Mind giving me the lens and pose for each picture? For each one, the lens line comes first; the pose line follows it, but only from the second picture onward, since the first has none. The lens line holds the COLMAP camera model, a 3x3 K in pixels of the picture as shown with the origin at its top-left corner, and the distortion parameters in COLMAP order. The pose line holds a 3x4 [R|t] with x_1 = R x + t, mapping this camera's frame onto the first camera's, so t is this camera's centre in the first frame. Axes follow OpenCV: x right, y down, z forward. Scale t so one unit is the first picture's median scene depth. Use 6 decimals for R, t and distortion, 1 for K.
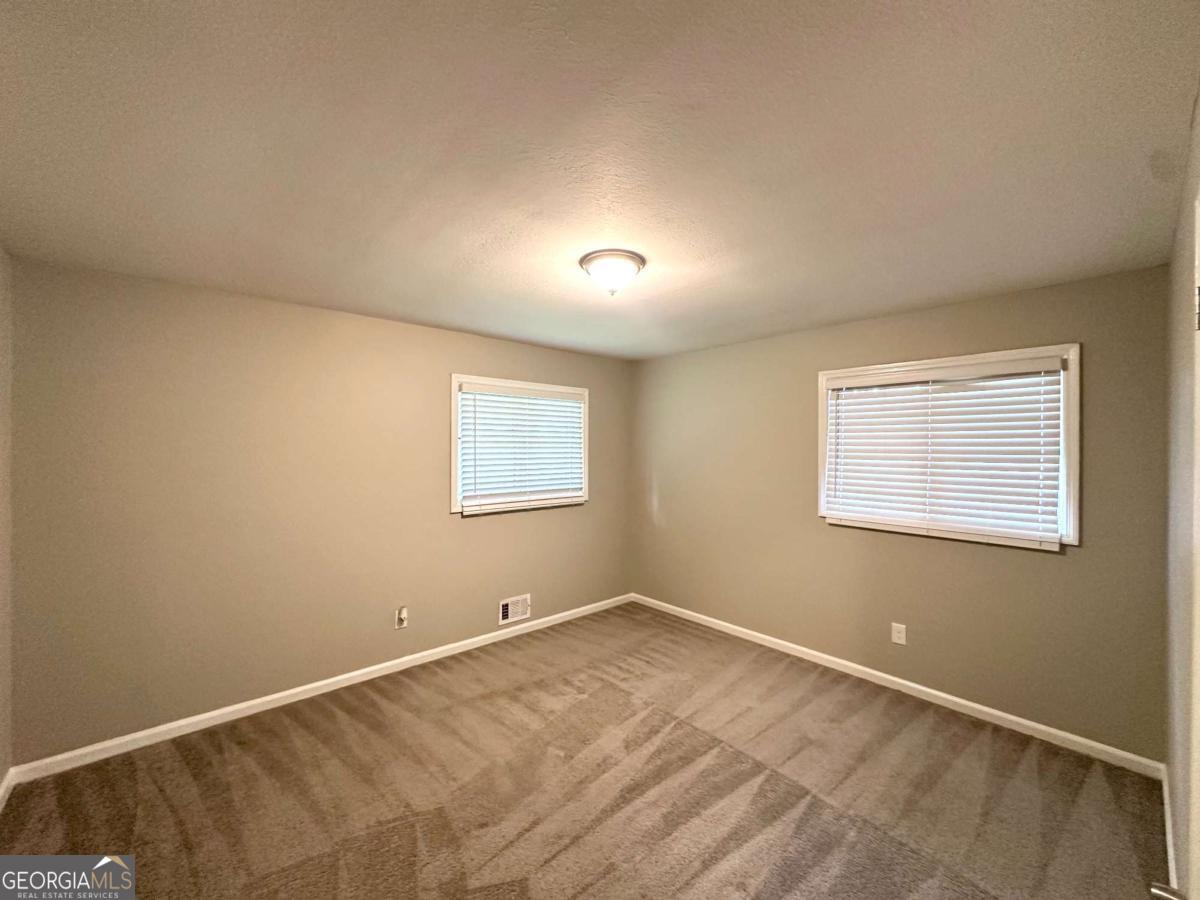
lens RADIAL K [[477.7, 0, 600.0], [0, 477.7, 450.0], [0, 0, 1]] dist [-0.002986, 0.000702]
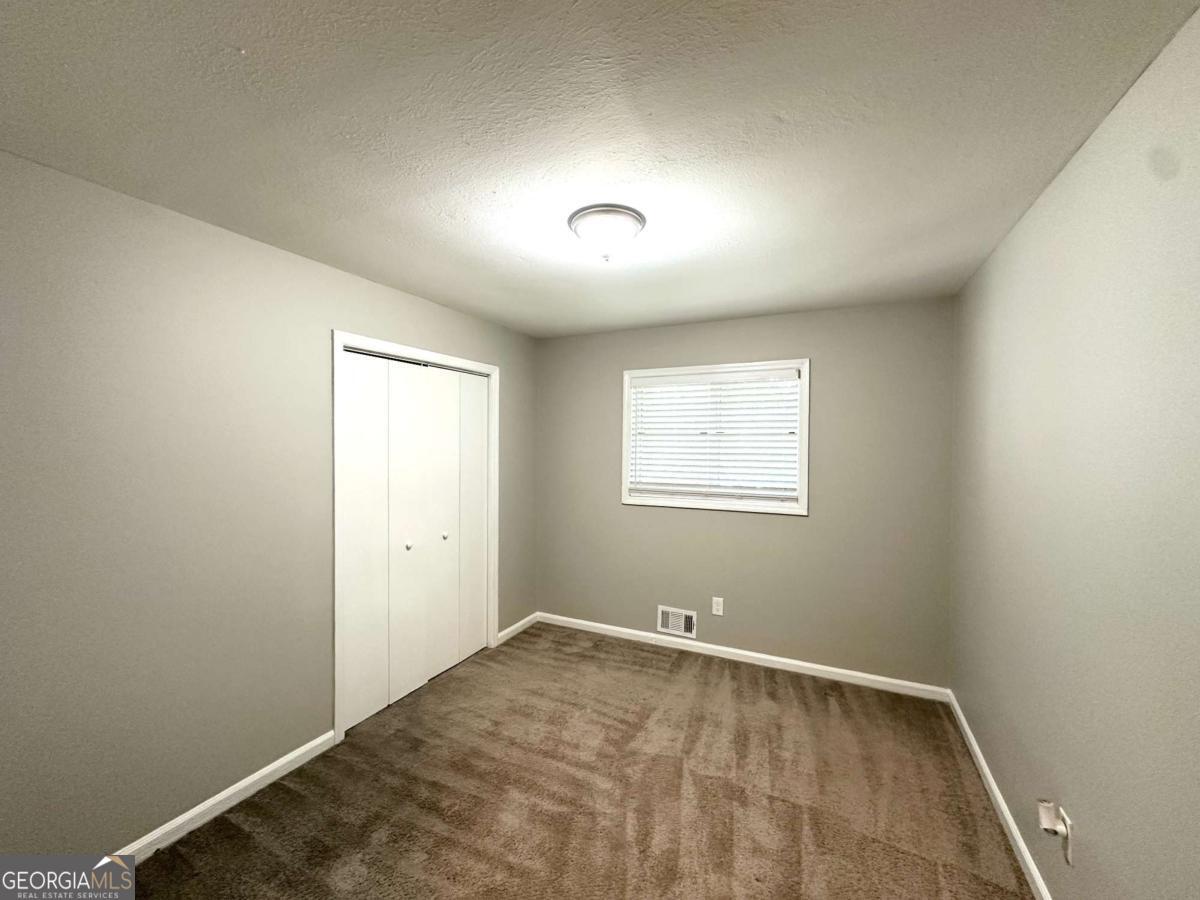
lens RADIAL K [[483.8, 0, 600.0], [0, 483.8, 450.0], [0, 0, 1]] dist [0.000211, 0.000155]
pose [[0.920530, -0.007341, 0.390603, -0.165543], [0.000457, 0.999843, 0.017715, -0.004649], [-0.390672, -0.016129, 0.920389, 0.169216]]
